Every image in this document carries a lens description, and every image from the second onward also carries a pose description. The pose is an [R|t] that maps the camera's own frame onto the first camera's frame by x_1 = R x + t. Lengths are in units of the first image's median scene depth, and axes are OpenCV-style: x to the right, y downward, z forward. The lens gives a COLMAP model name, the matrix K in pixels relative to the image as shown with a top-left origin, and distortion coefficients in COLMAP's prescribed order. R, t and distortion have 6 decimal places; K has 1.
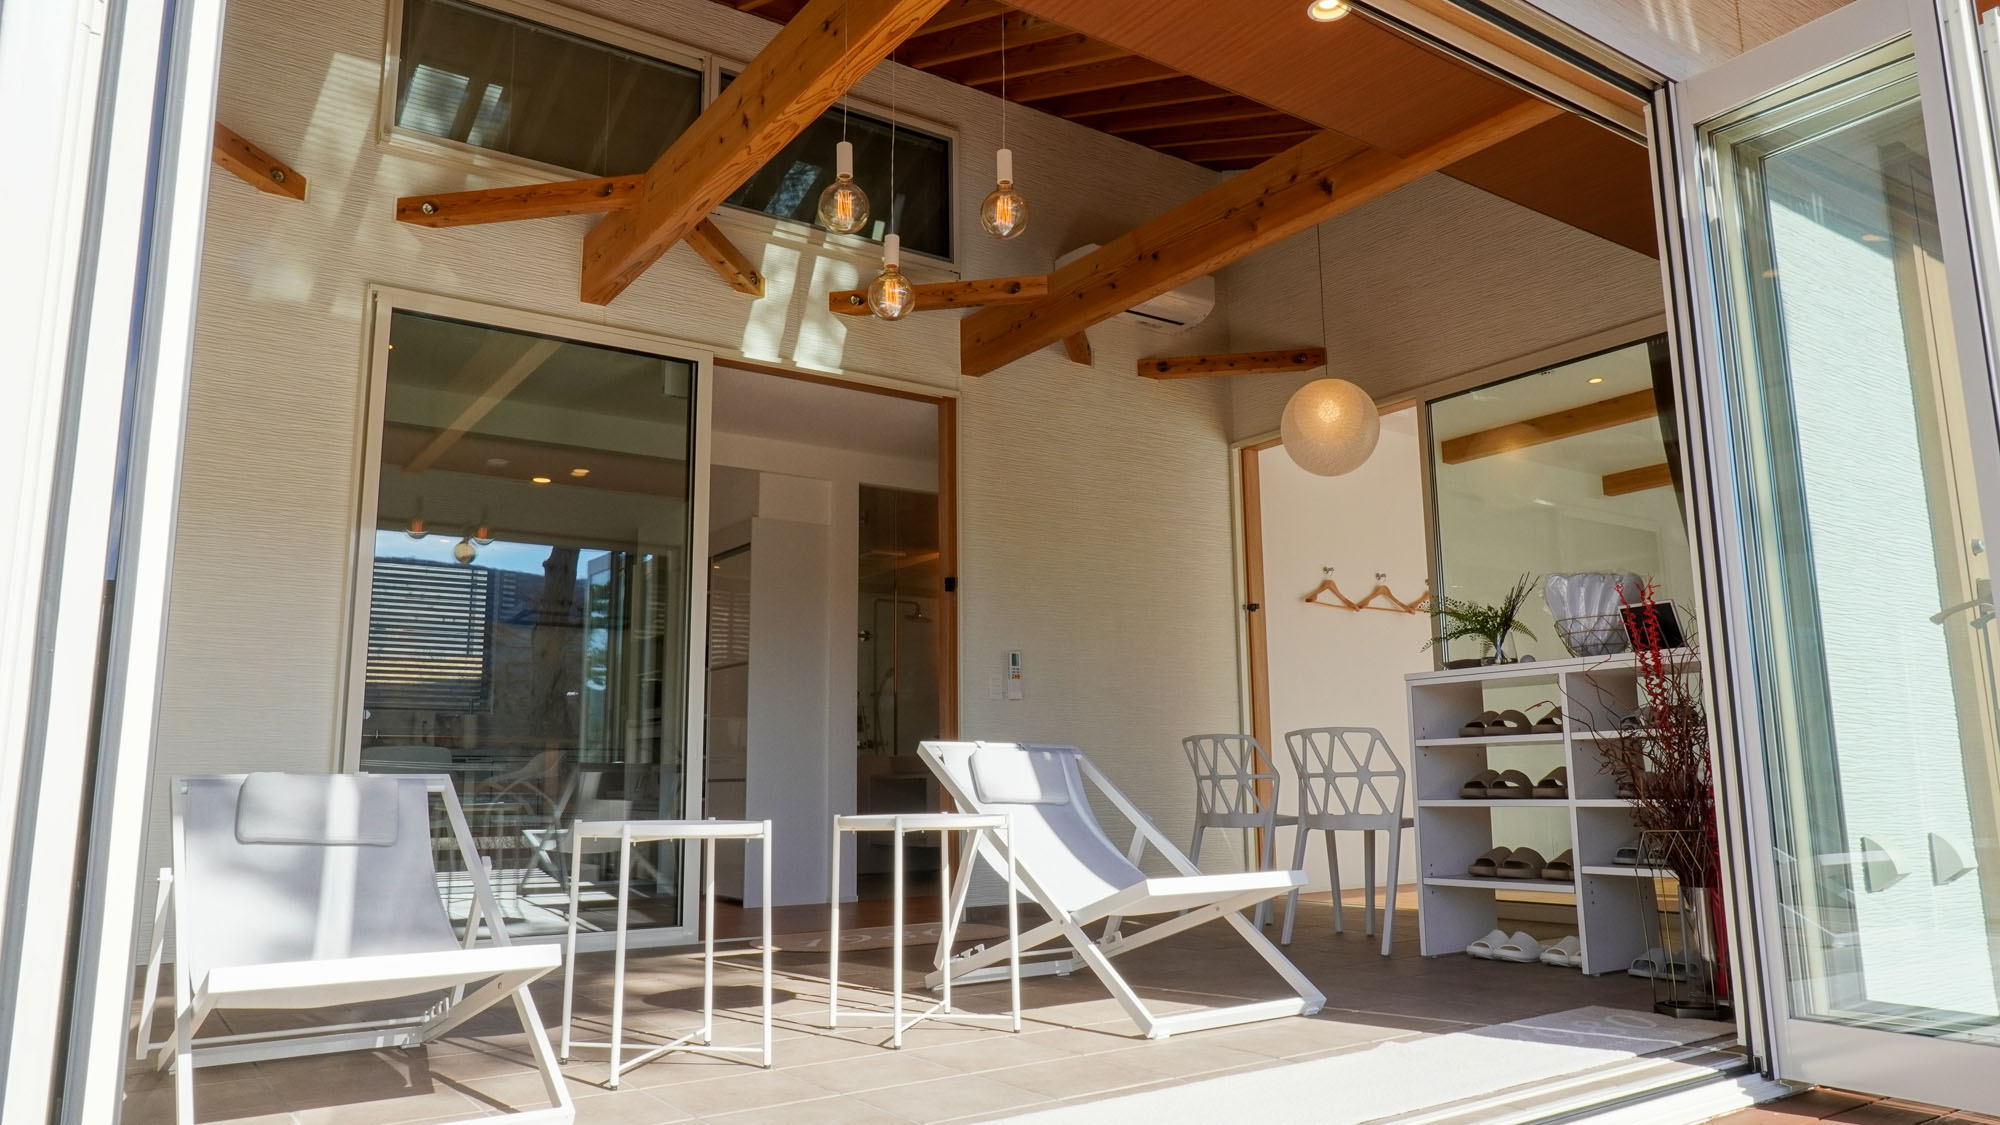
lens RADIAL K [[1358.5, 0, 1004.7], [0, 1358.5, 556.3], [0, 0, 1]] dist [-0.012356, 0.013042]
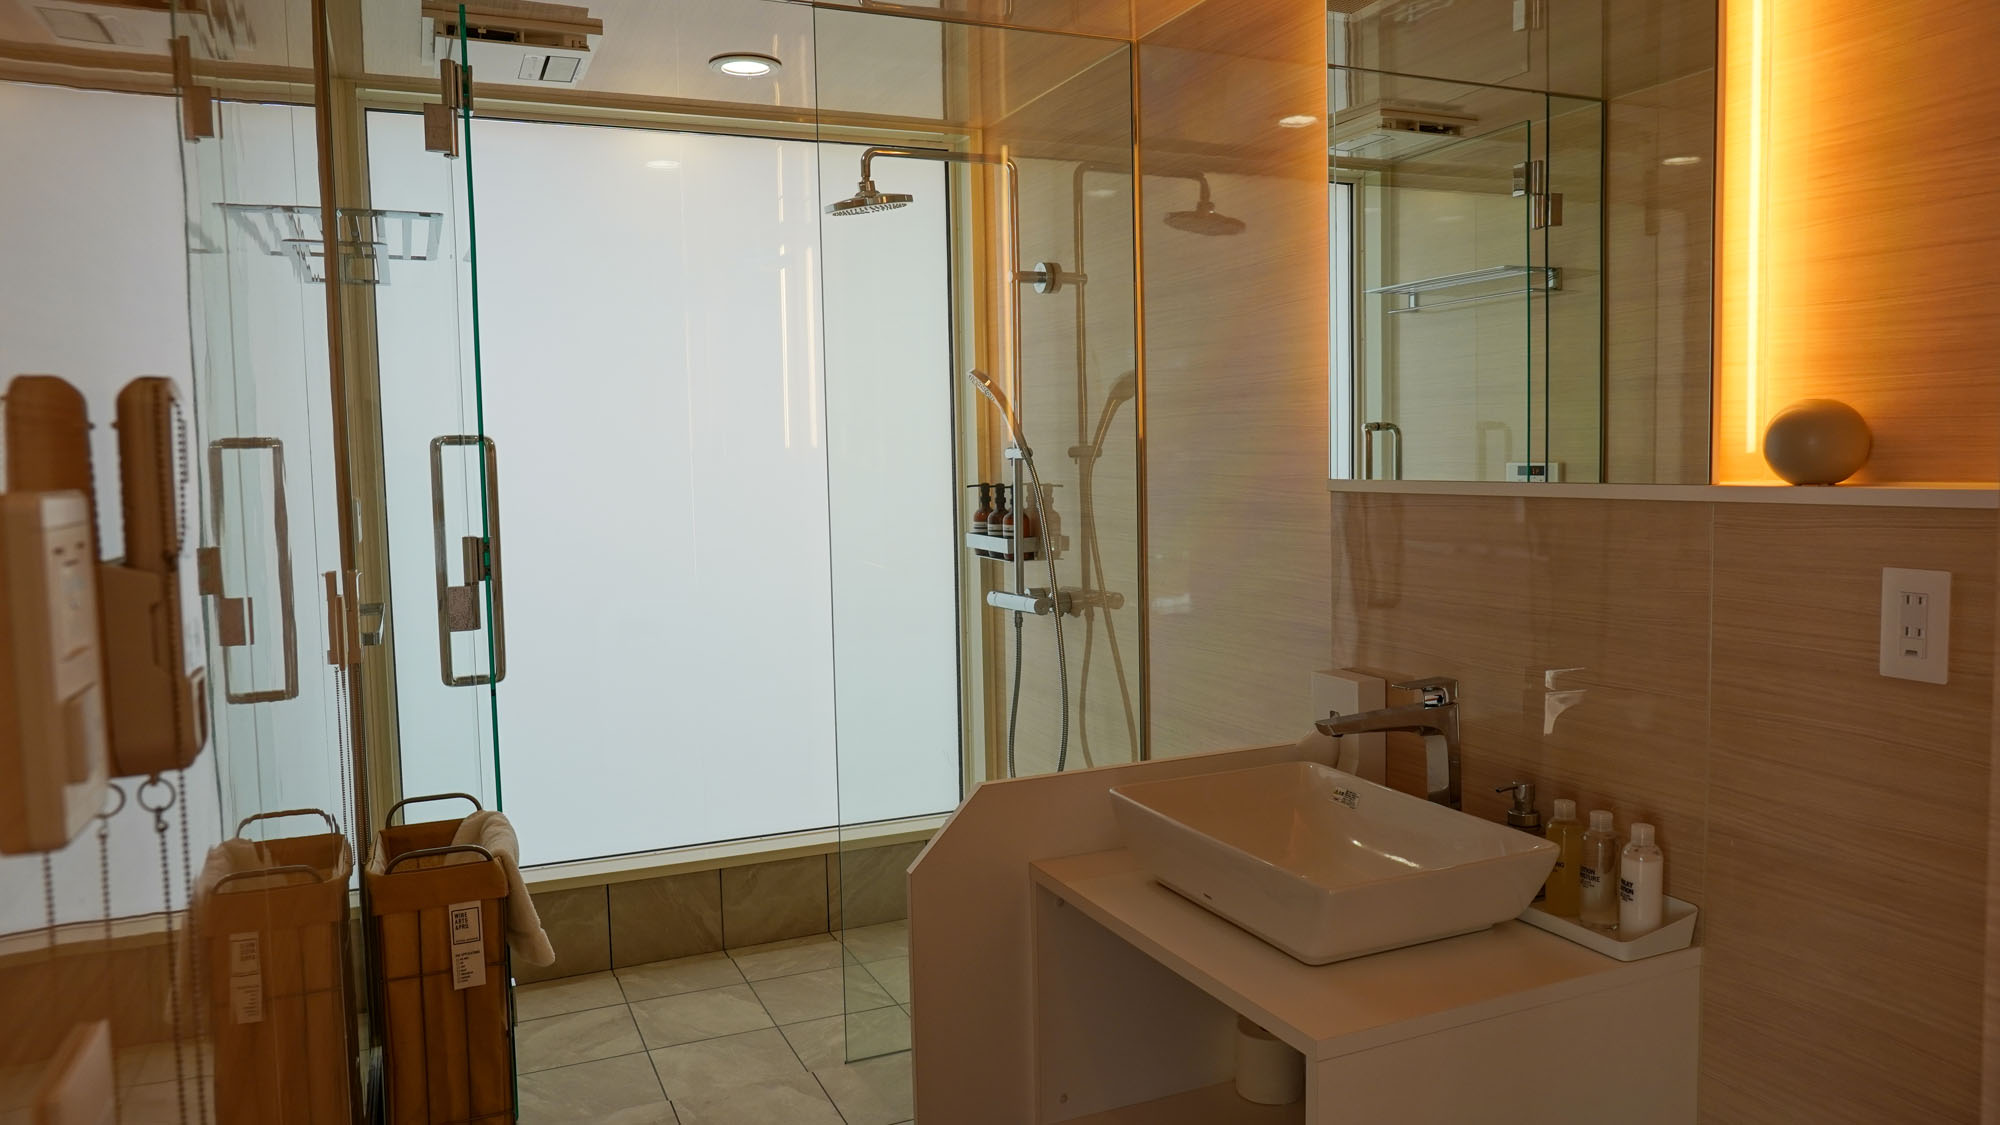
lens RADIAL K [[1358.5, 0, 999.8], [0, 1358.5, 563.1], [0, 0, 1]] dist [-0.012356, 0.013042]
pose [[0.983998, 0.005339, -0.178101, -0.055004], [0.037680, 0.970711, 0.237277, 0.047148], [0.174151, -0.240191, 0.954976, 0.665096]]
